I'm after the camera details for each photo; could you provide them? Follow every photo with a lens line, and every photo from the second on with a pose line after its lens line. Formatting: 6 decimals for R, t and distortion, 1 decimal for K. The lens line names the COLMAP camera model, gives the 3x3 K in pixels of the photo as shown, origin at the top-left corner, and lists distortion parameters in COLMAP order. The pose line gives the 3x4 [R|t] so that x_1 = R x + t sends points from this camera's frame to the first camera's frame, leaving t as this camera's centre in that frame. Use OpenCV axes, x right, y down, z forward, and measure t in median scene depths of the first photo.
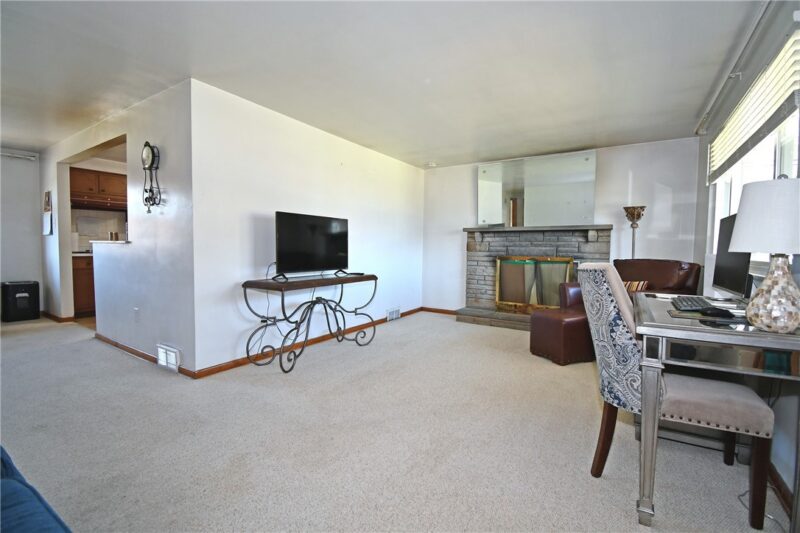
lens RADIAL K [[347.9, 0, 400.0], [0, 347.9, 266.5], [0, 0, 1]] dist [0.002219, 0.000019]
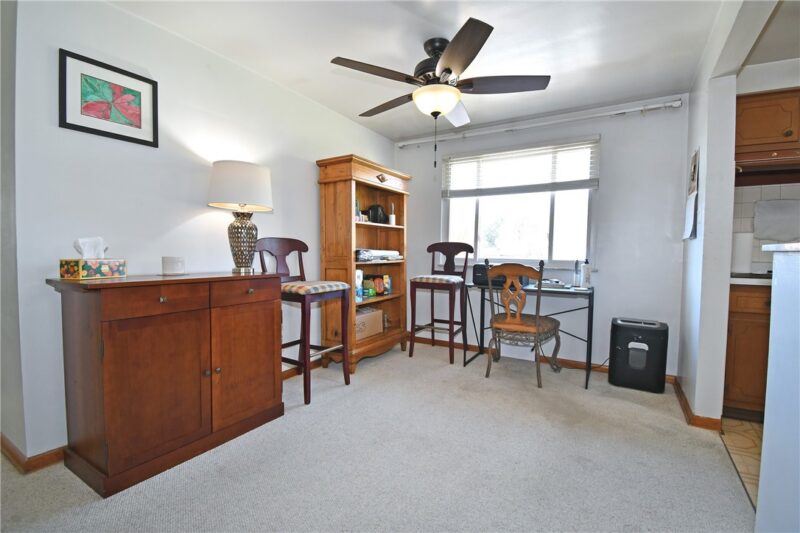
lens RADIAL K [[357.3, 0, 400.0], [0, 357.3, 266.5], [0, 0, 1]] dist [-0.000868, -0.000433]
pose [[0.021415, 0.029967, -0.999321, -0.499343], [-0.063284, 0.997587, 0.028559, -0.038445], [0.997766, 0.062629, 0.023260, 0.575521]]
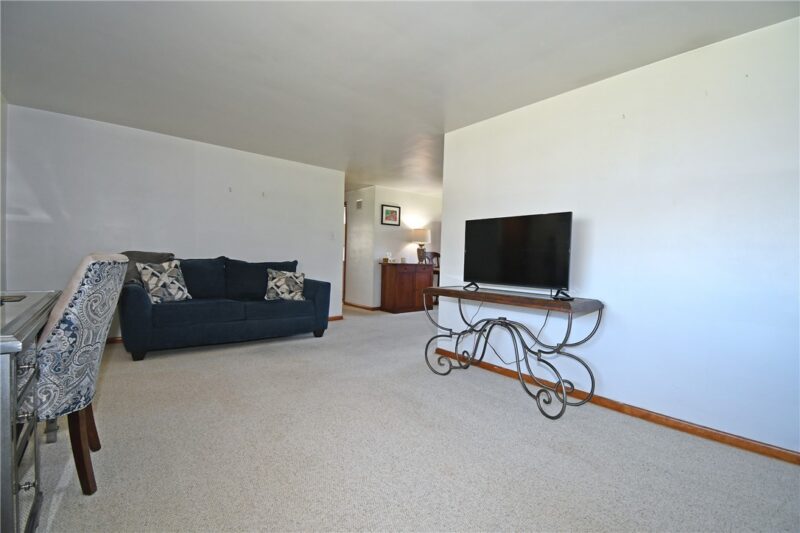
lens RADIAL K [[347.9, 0, 400.0], [0, 347.9, 266.5], [0, 0, 1]] dist [0.002219, 0.000019]
pose [[-0.298495, 0.000941, -0.954411, 0.436429], [-0.080761, 0.996388, 0.026240, -0.022102], [0.950988, 0.084912, -0.297341, 0.728067]]
